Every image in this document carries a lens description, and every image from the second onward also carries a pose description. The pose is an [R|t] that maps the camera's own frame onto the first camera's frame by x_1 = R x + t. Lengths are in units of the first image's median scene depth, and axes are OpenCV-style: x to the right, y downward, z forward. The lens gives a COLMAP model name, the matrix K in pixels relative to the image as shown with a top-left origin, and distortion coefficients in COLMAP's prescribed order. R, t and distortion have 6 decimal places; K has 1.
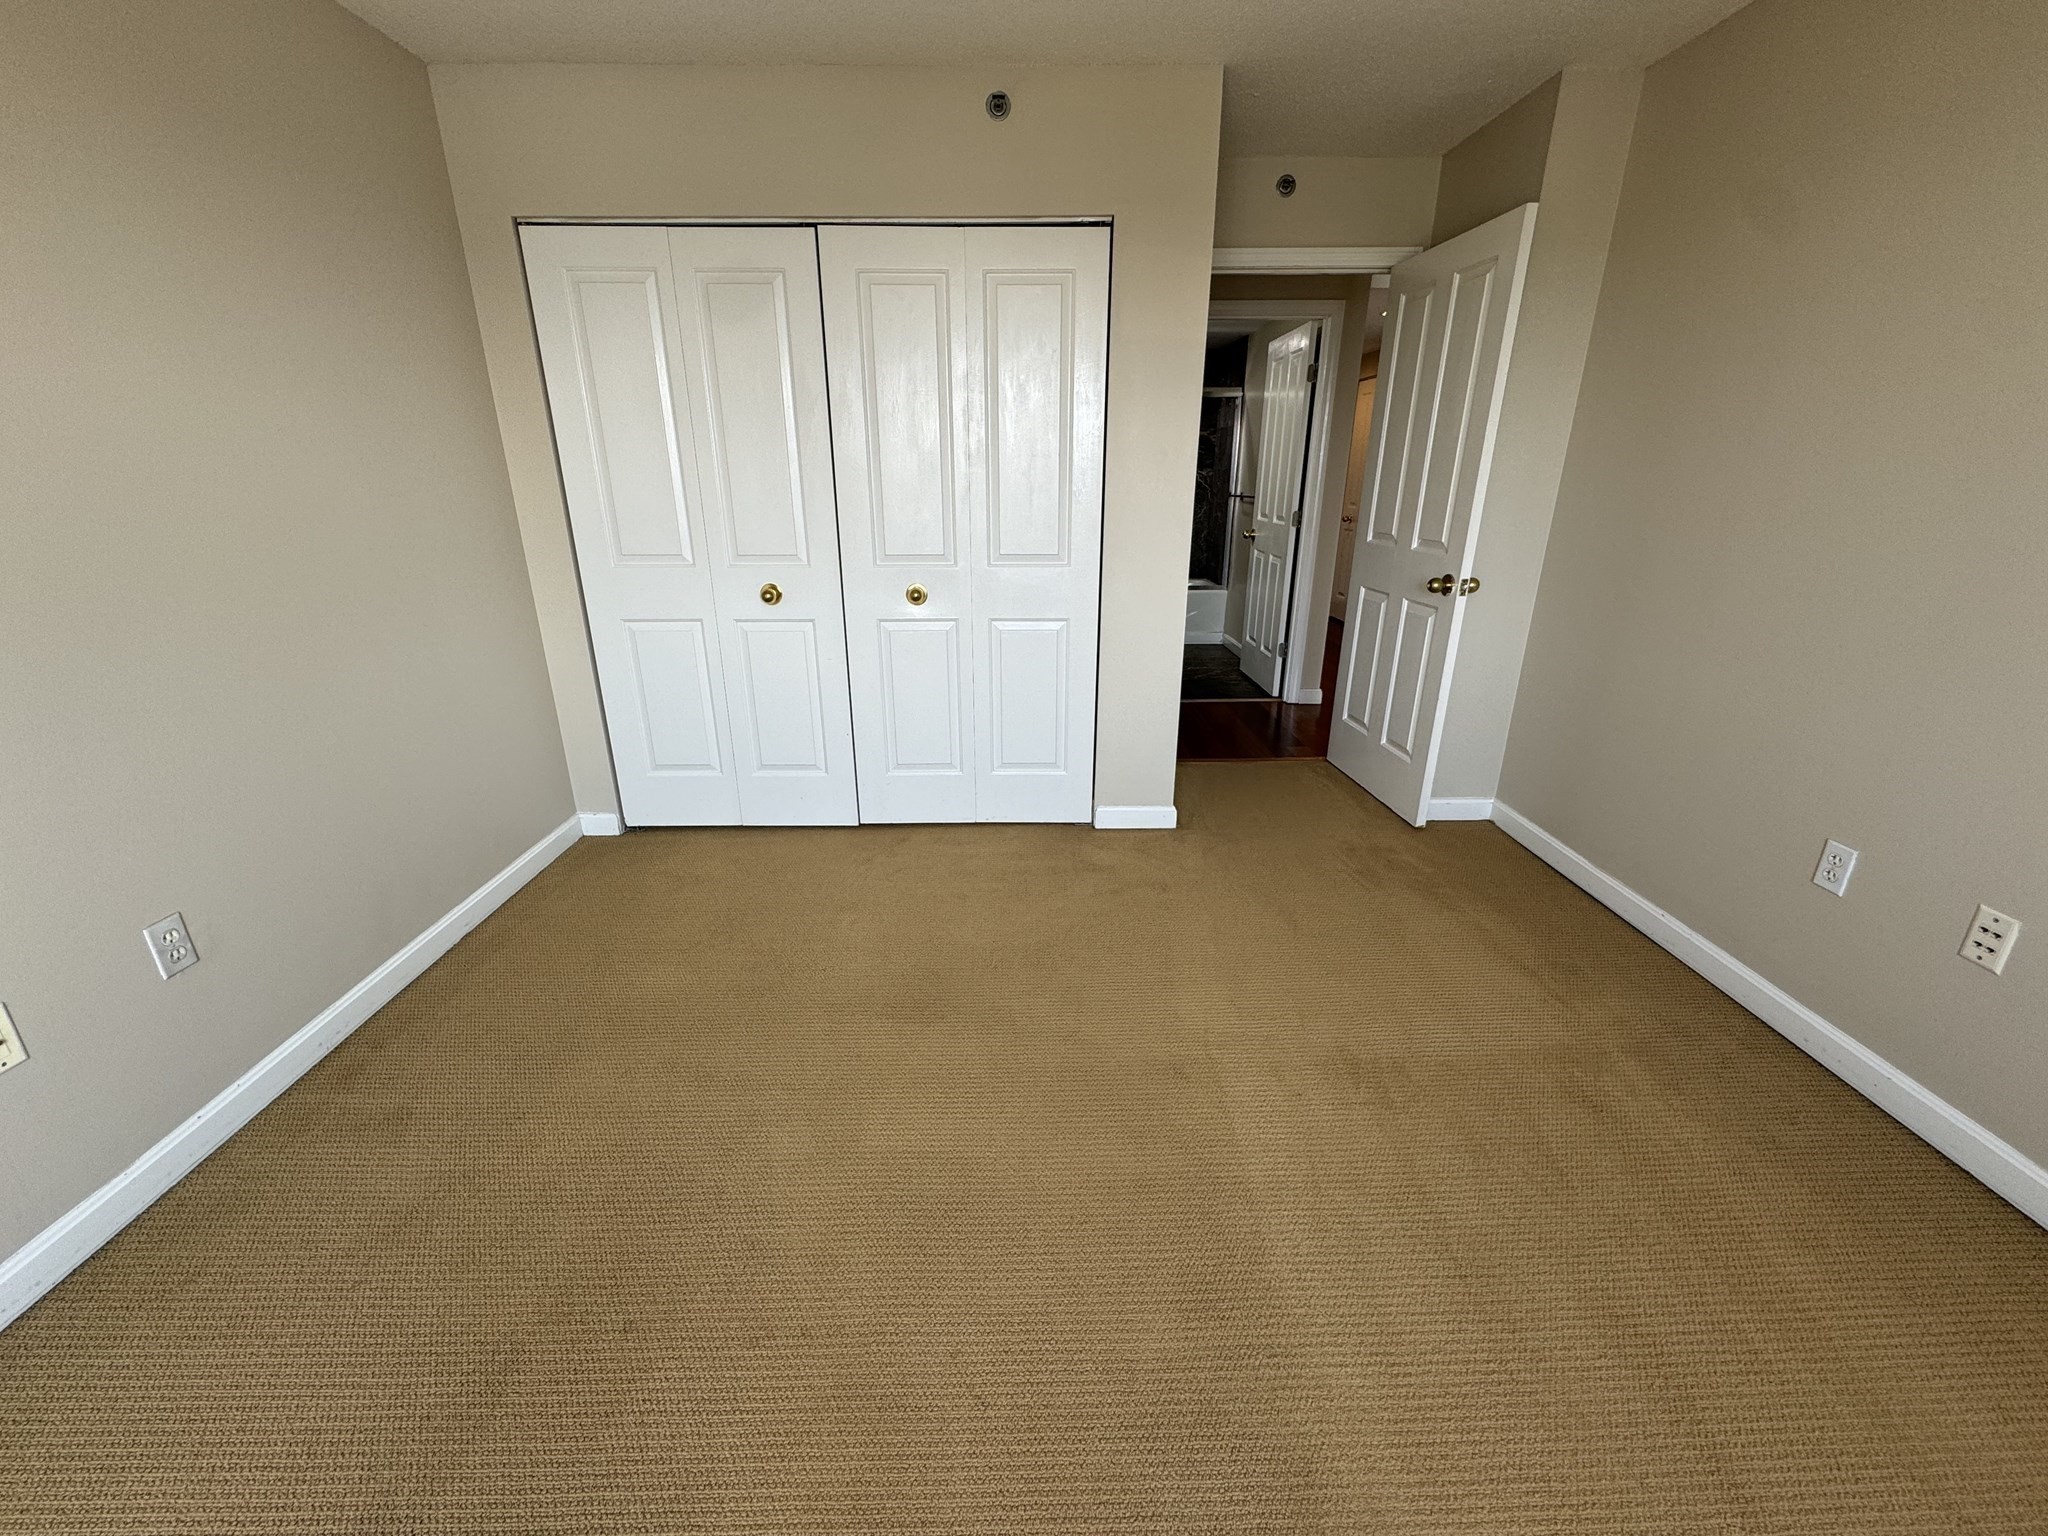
lens RADIAL K [[823.6, 0, 1024.0], [0, 823.6, 768.0], [0, 0, 1]] dist [-0.000711, 0.000229]
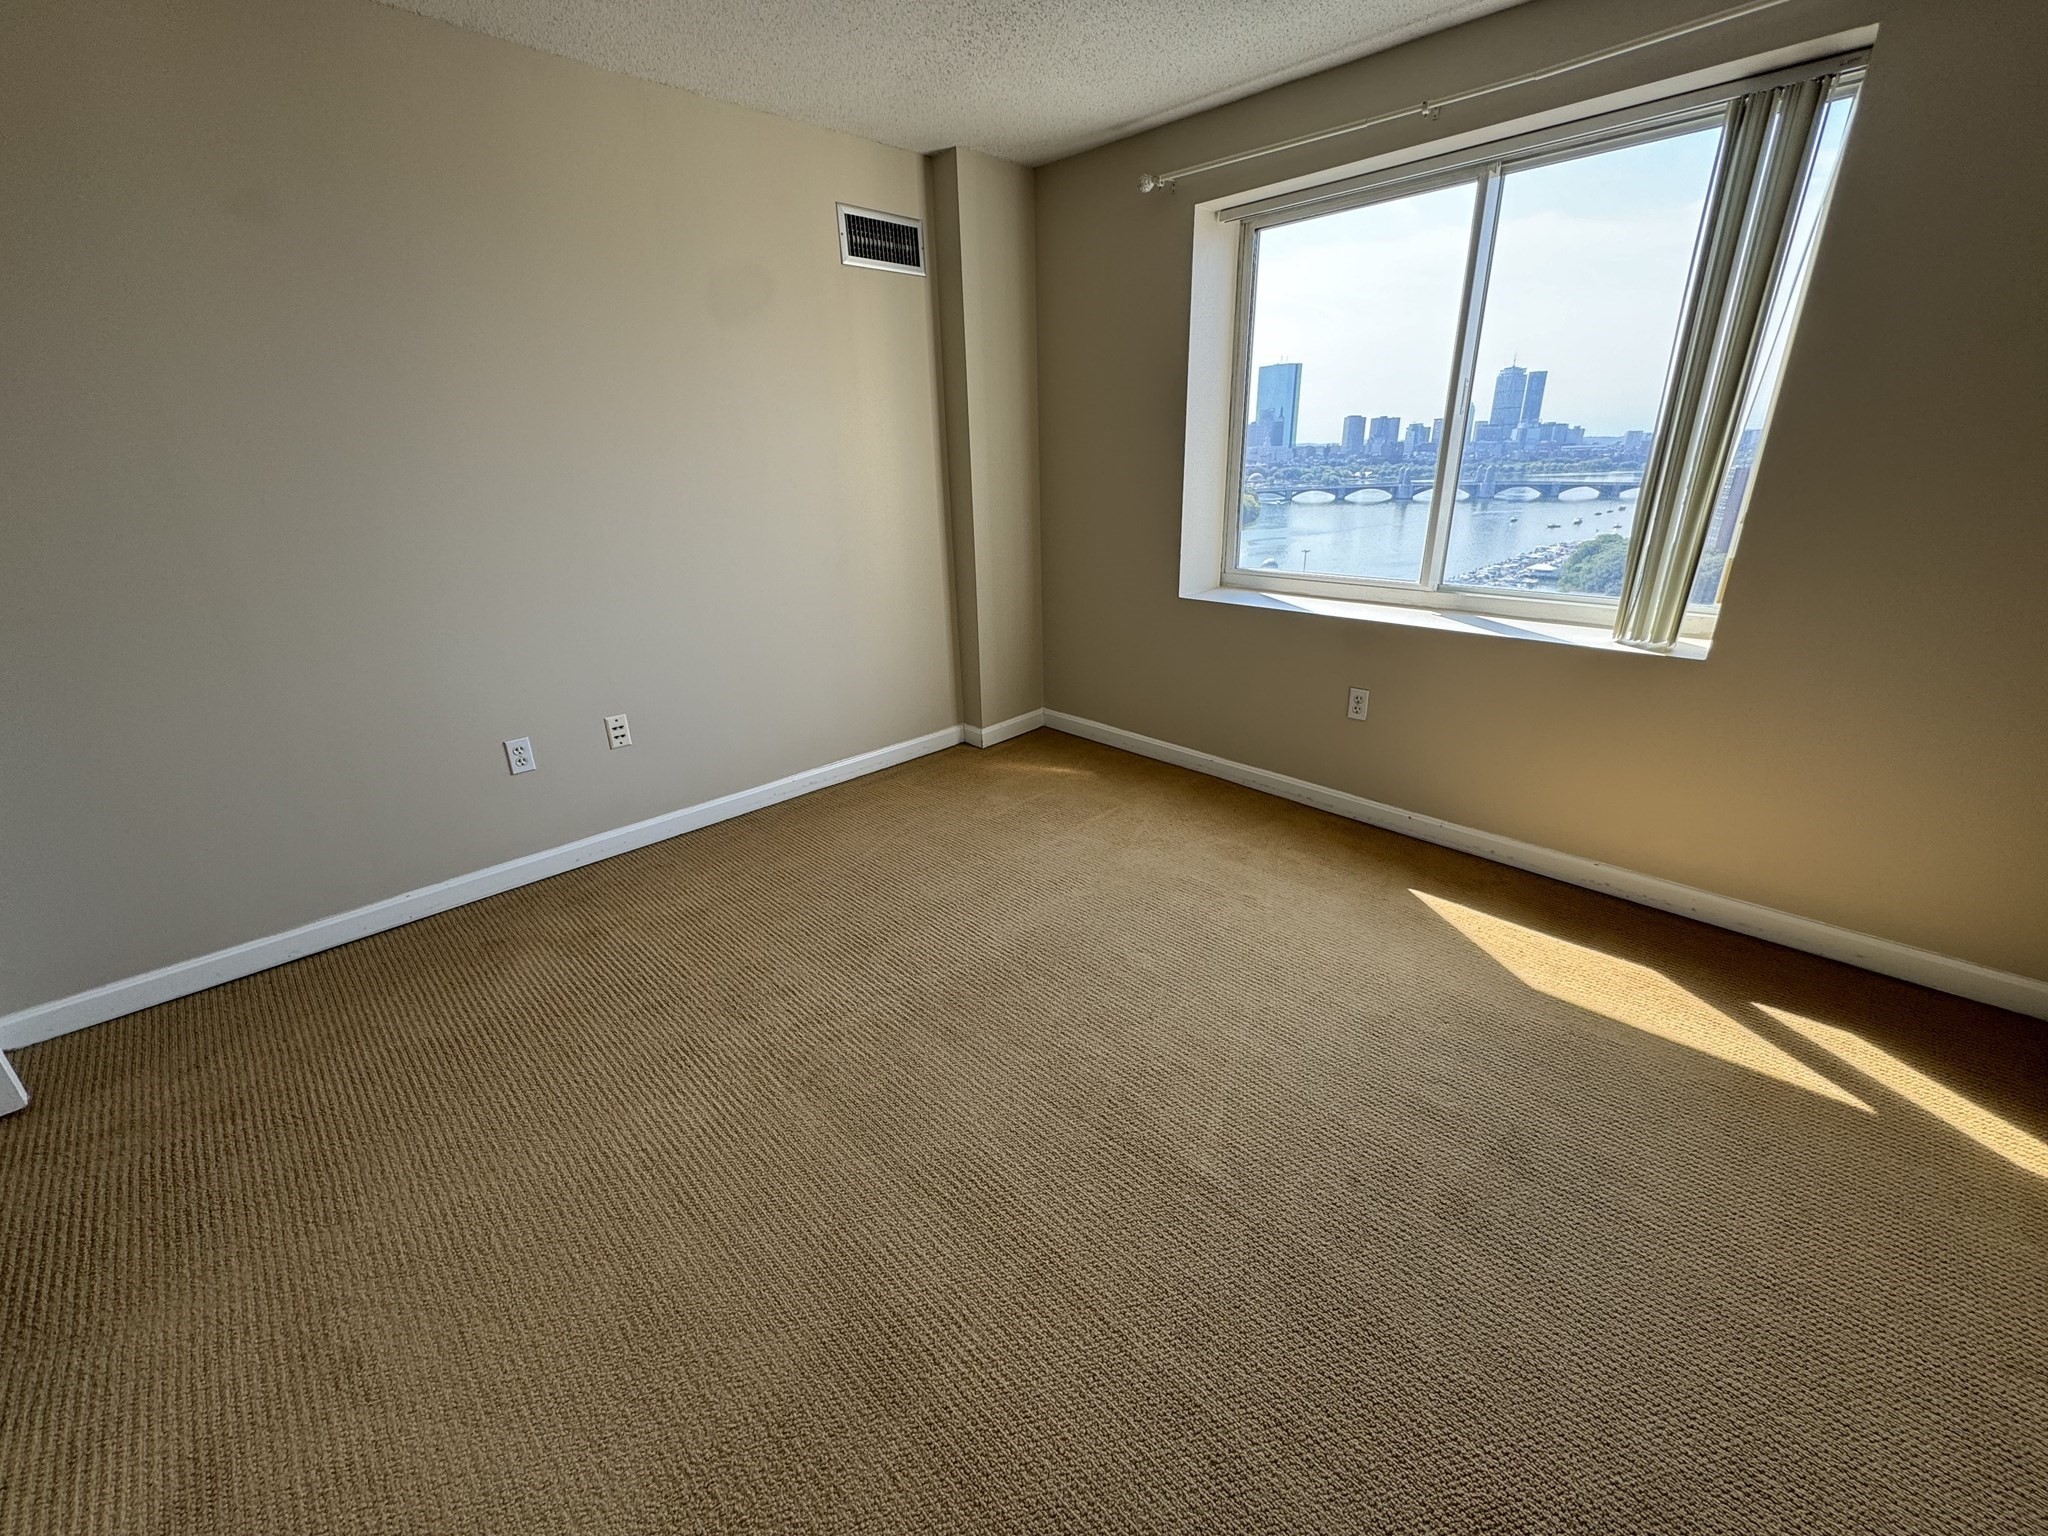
lens RADIAL K [[823.6, 0, 1024.0], [0, 823.6, 768.0], [0, 0, 1]] dist [-0.000711, 0.000229]
pose [[-0.695346, -0.240123, 0.677374, -0.673356], [0.265728, 0.789833, 0.552767, -0.481338], [-0.667744, 0.564362, -0.485400, 1.303769]]
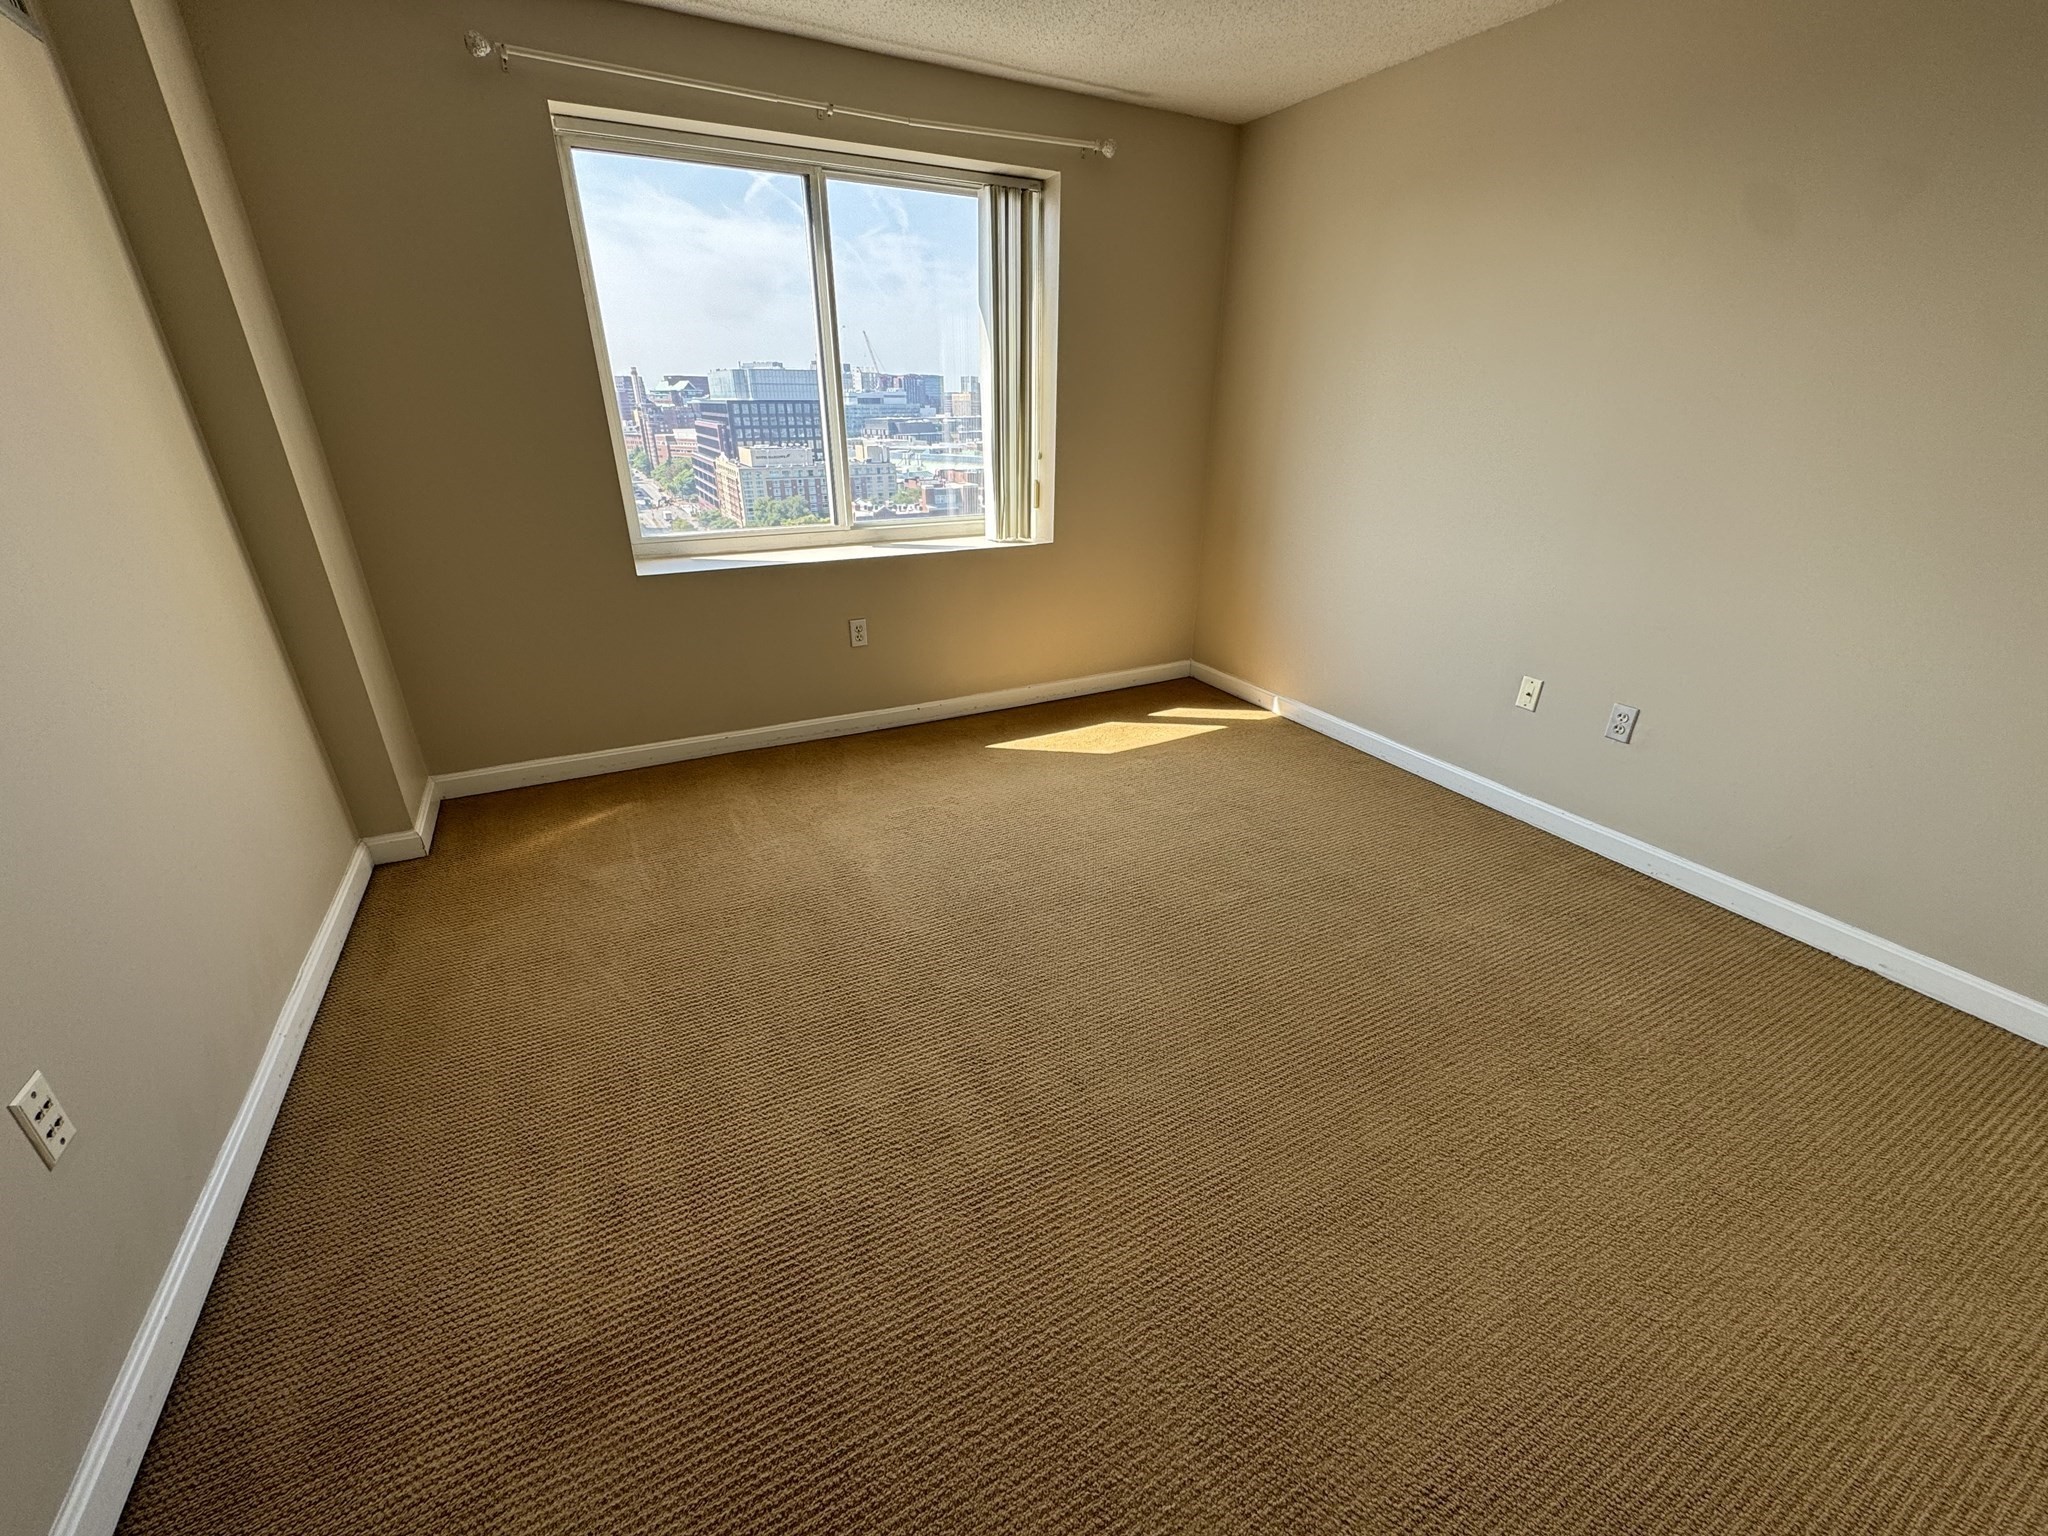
lens RADIAL K [[823.6, 0, 1024.0], [0, 823.6, 768.0], [0, 0, 1]] dist [-0.000711, 0.000229]
pose [[-0.889450, 0.184682, -0.418056, 0.660134], [-0.157133, 0.735385, 0.659180, -0.589558], [0.429171, 0.651998, -0.625068, 1.569198]]
